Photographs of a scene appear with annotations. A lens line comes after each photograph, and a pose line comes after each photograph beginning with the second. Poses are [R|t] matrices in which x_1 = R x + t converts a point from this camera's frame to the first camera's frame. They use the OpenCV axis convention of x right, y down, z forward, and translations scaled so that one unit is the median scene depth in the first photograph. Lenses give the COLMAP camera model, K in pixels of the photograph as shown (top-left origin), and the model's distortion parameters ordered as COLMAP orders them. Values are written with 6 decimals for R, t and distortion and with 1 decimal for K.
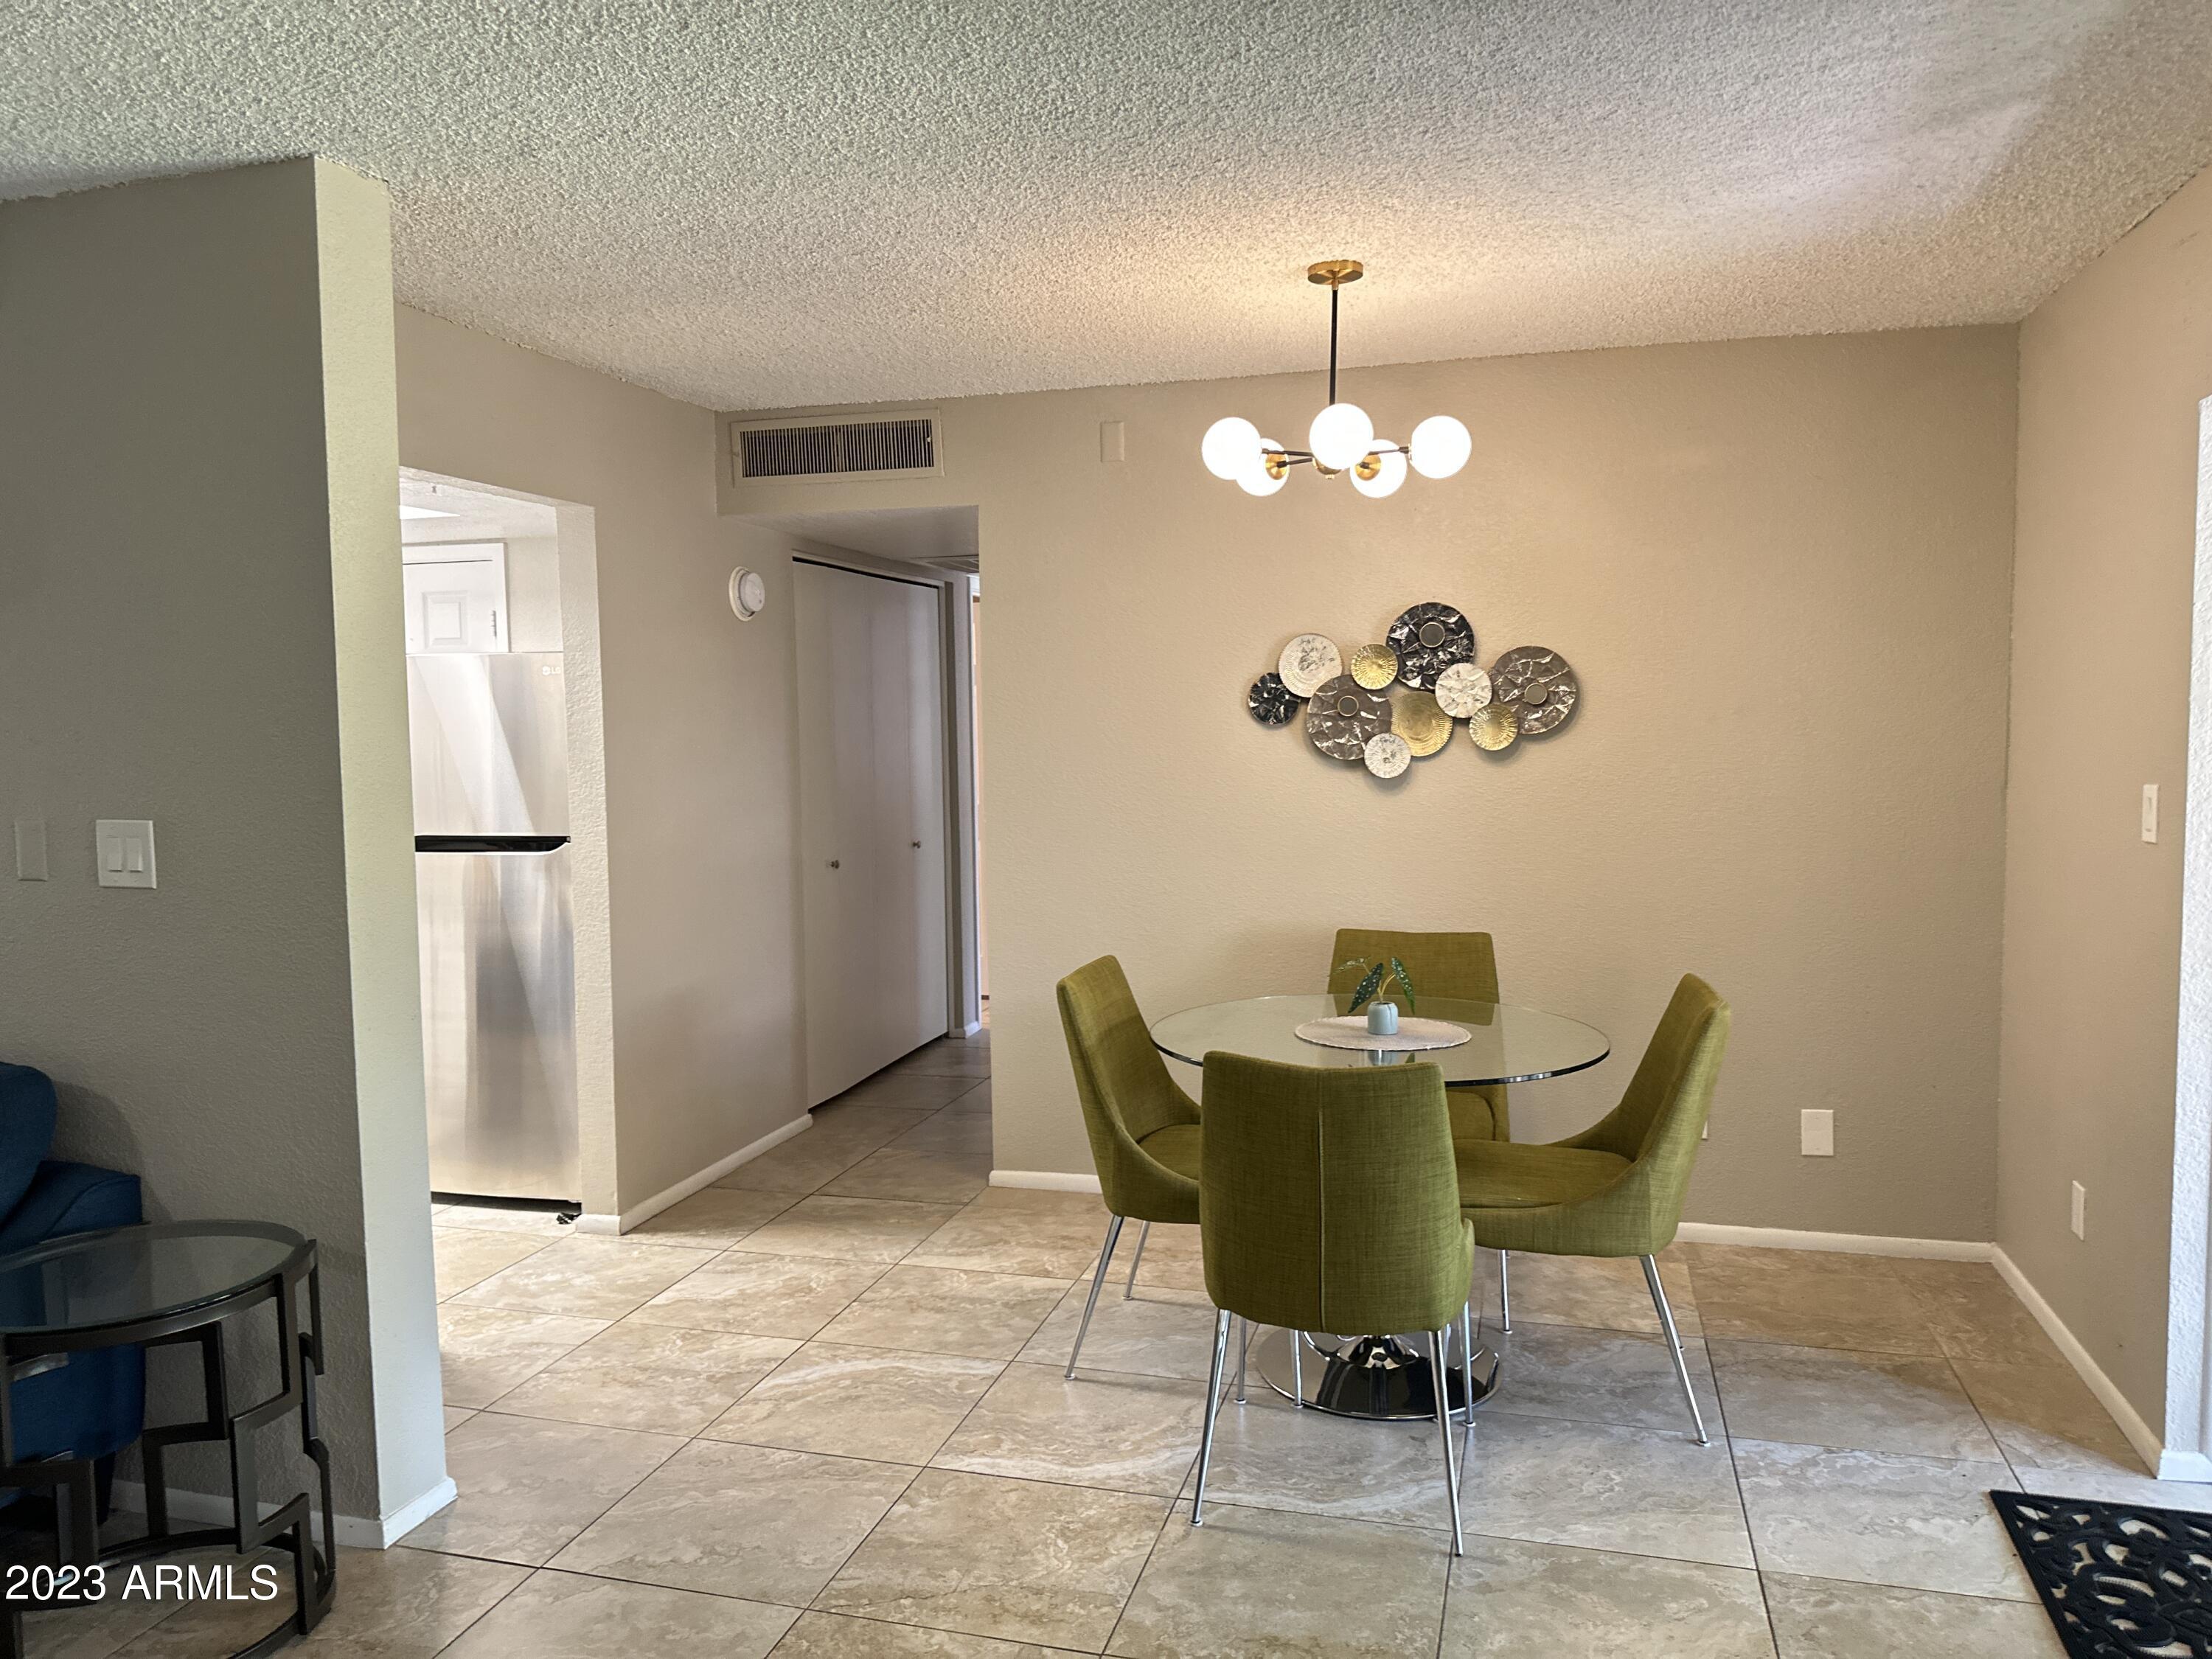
lens RADIAL K [[1559.7, 0, 1110.5], [0, 1559.7, 835.9], [0, 0, 1]] dist [0.019179, -0.030680]
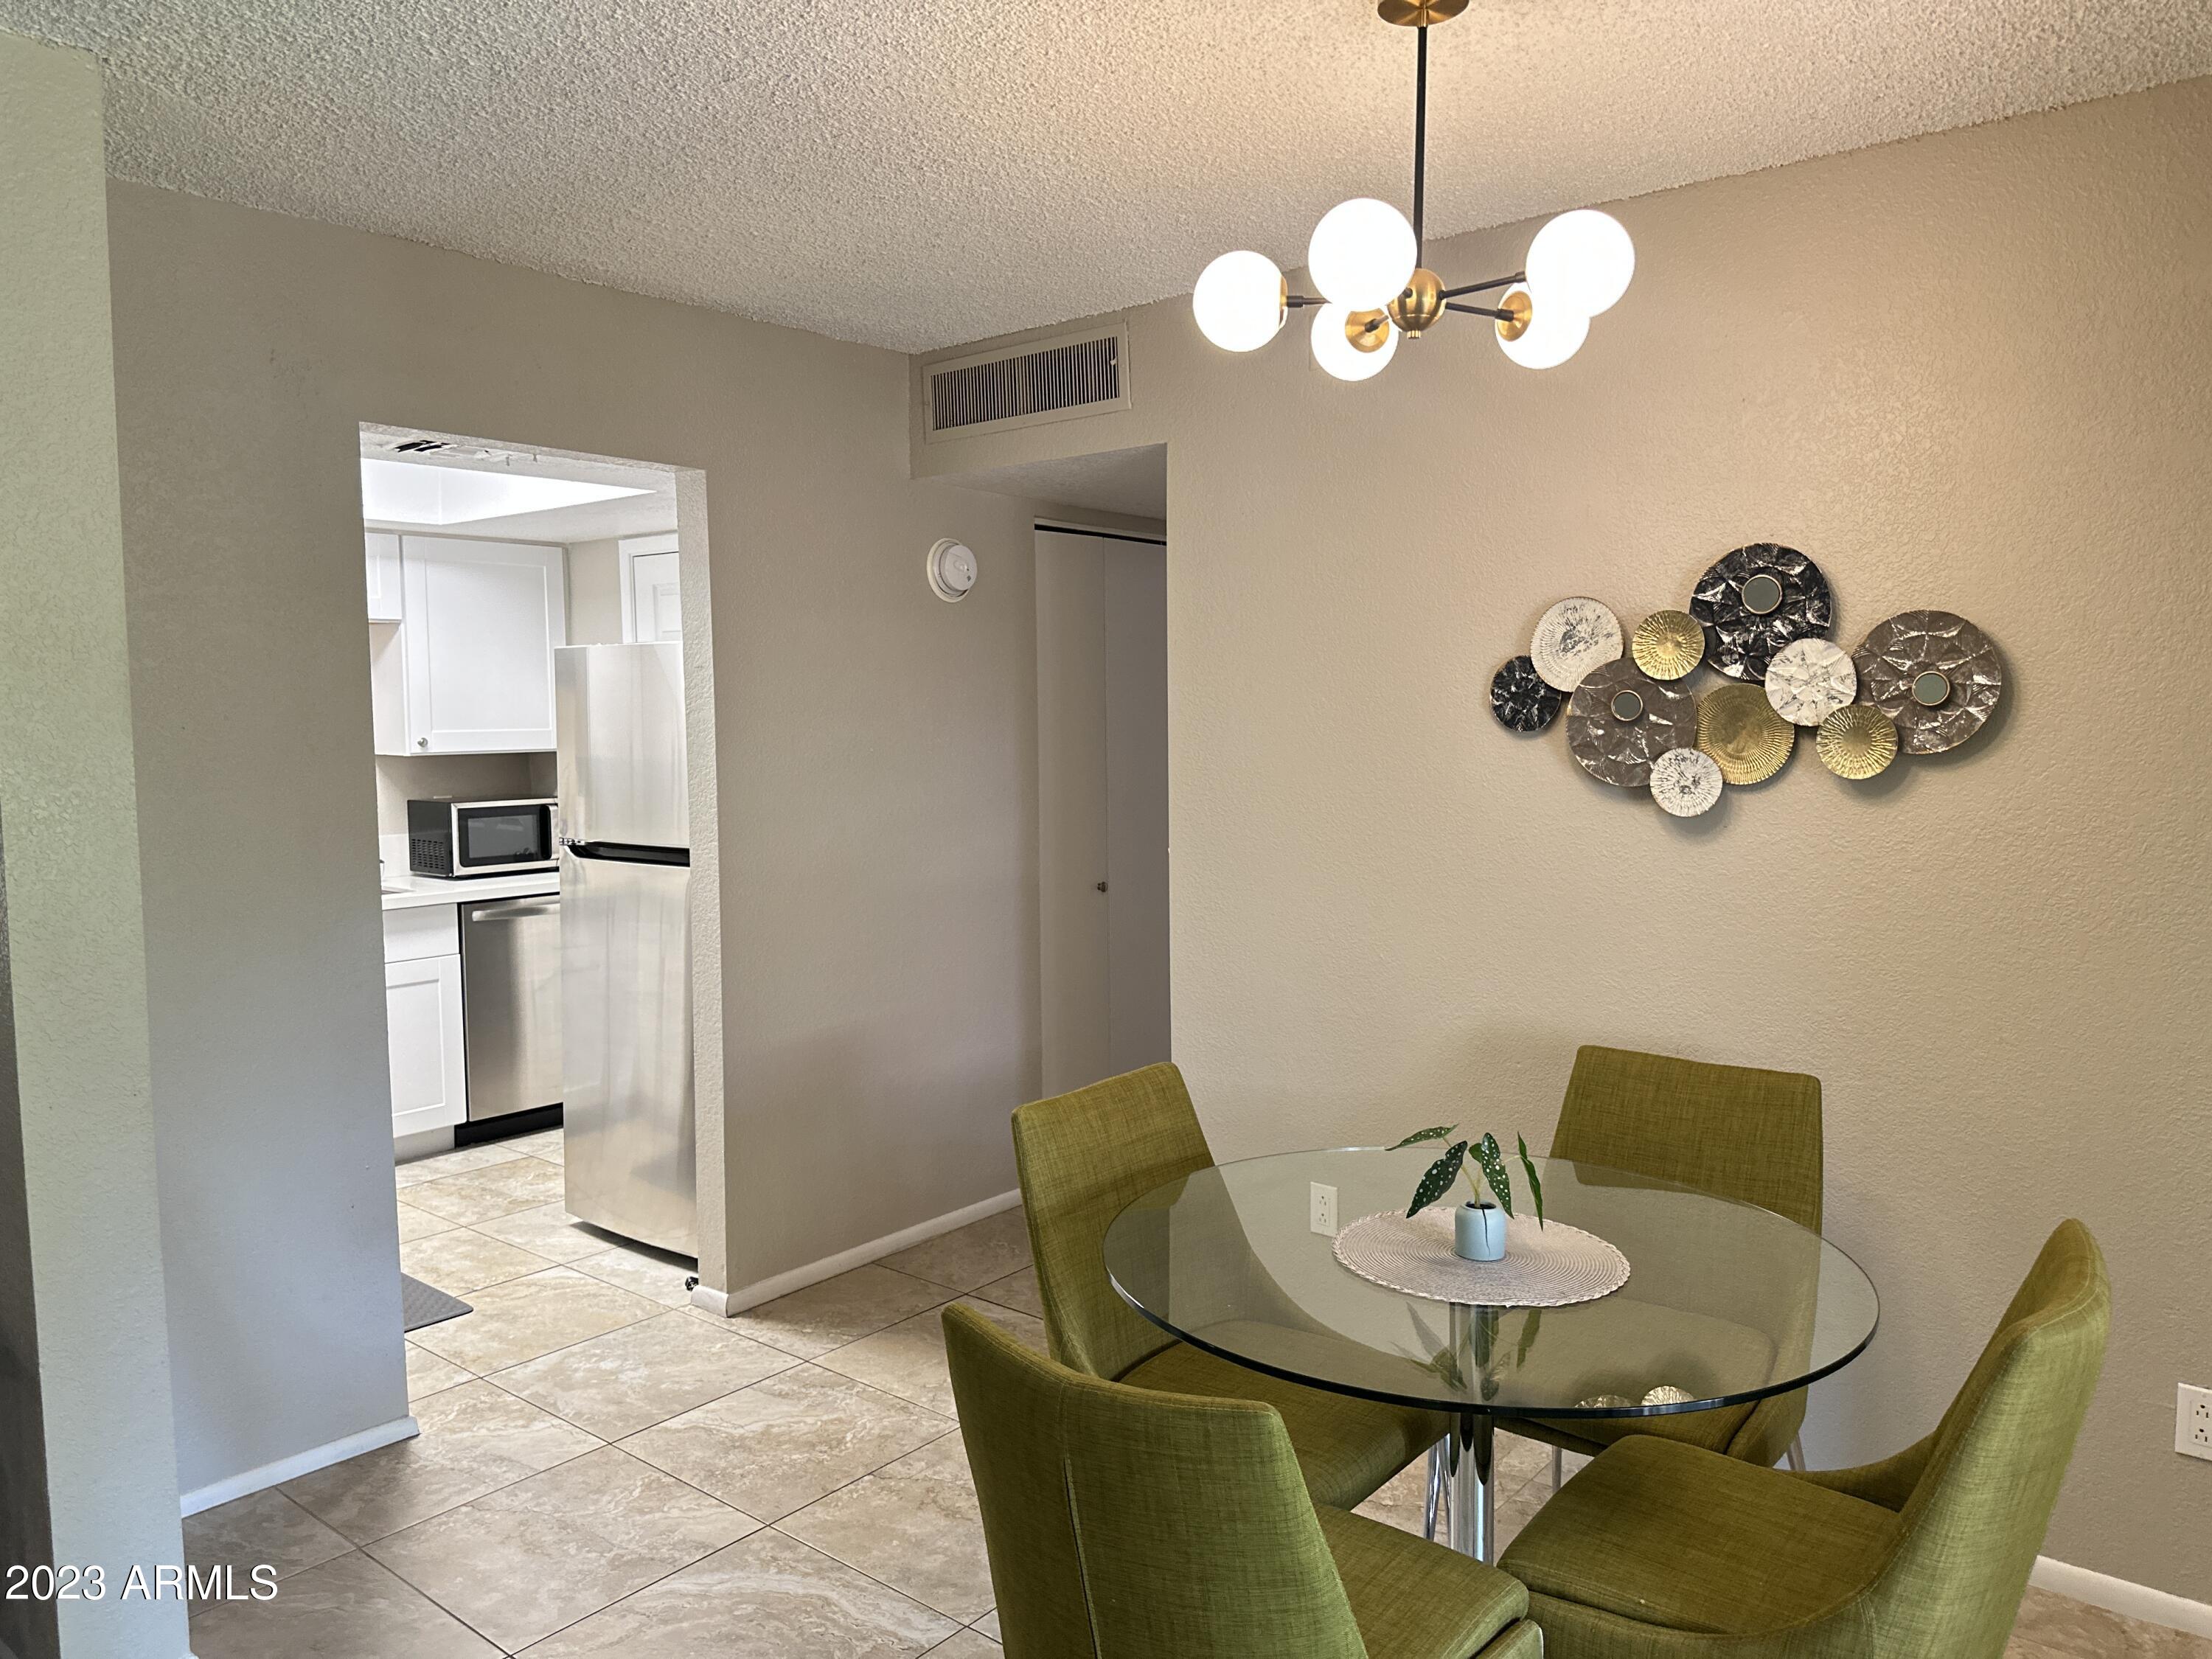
lens RADIAL K [[1559.7, 0, 1100.1], [0, 1559.7, 816.2], [0, 0, 1]] dist [0.019179, -0.030680]
pose [[0.908160, 0.032799, -0.417337, 0.230181], [-0.032277, 0.999444, 0.008310, -0.035169], [0.417378, 0.005923, 0.908714, 0.308762]]
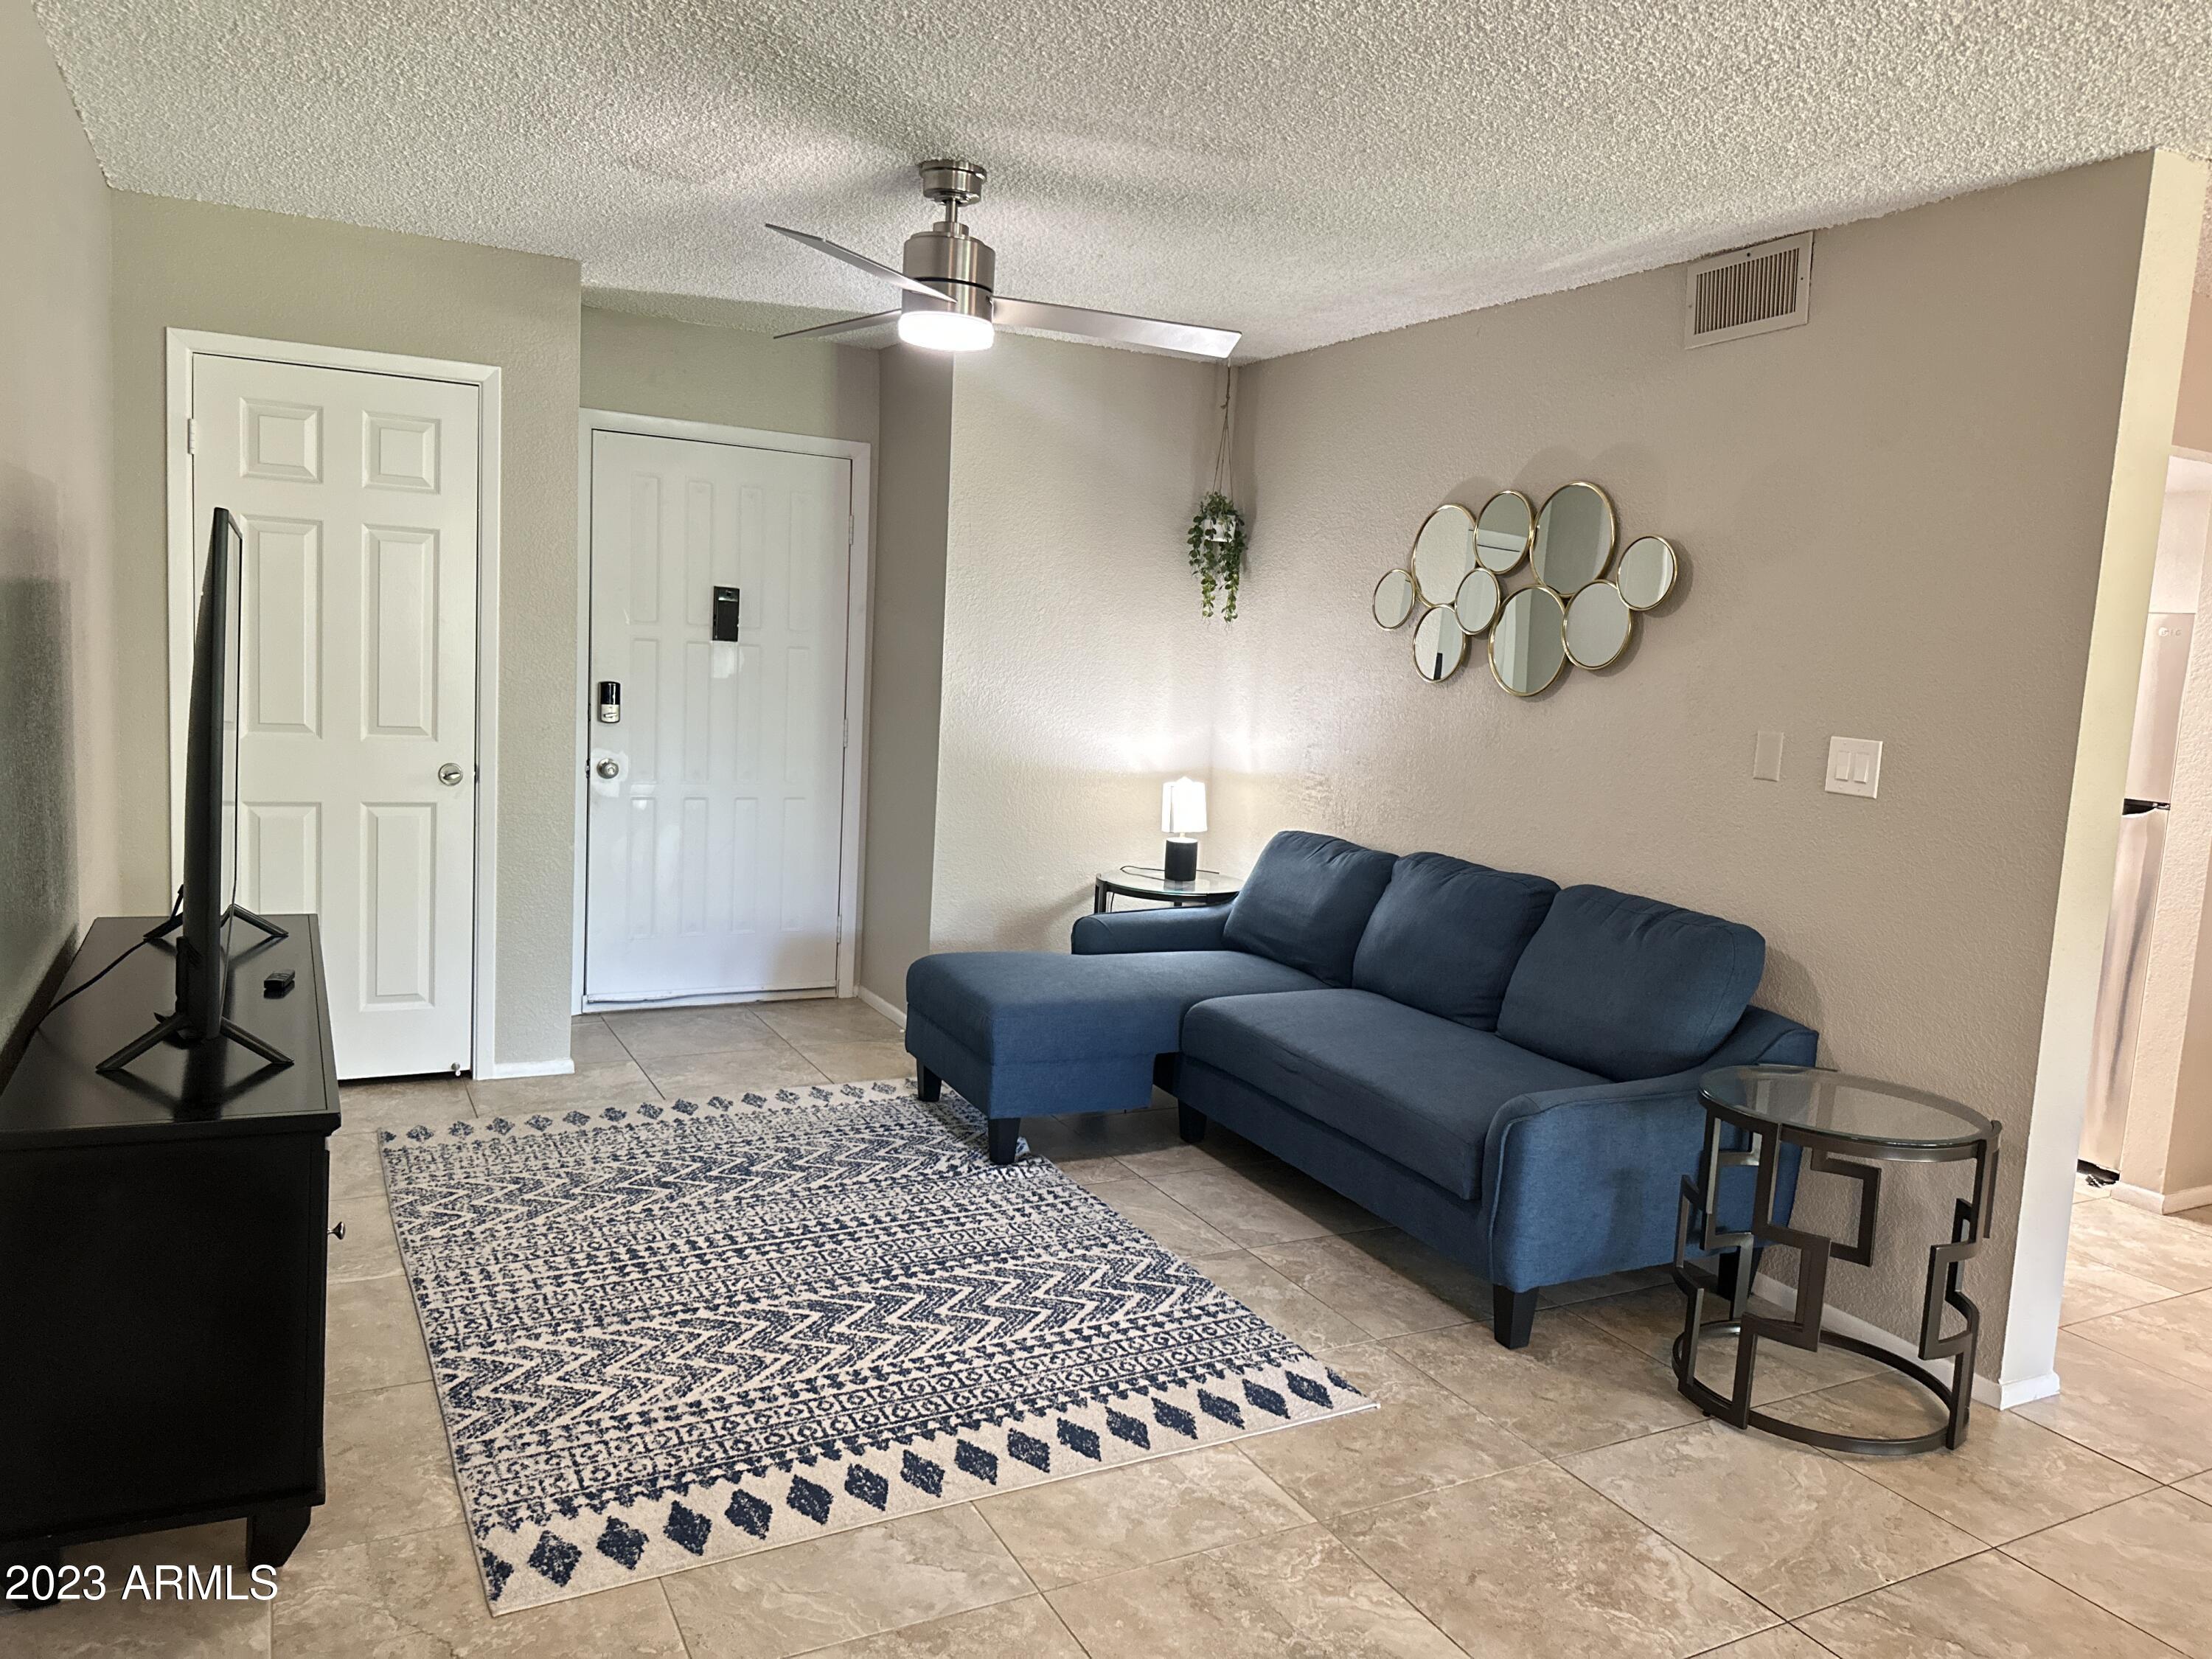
lens RADIAL K [[1559.7, 0, 1107.6], [0, 1559.7, 823.7], [0, 0, 1]] dist [0.019179, -0.030680]
pose [[0.686302, 0.134890, -0.714698, -0.104618], [-0.120766, 0.990145, 0.070910, 0.025667], [0.717220, 0.037646, 0.695829, -0.160708]]
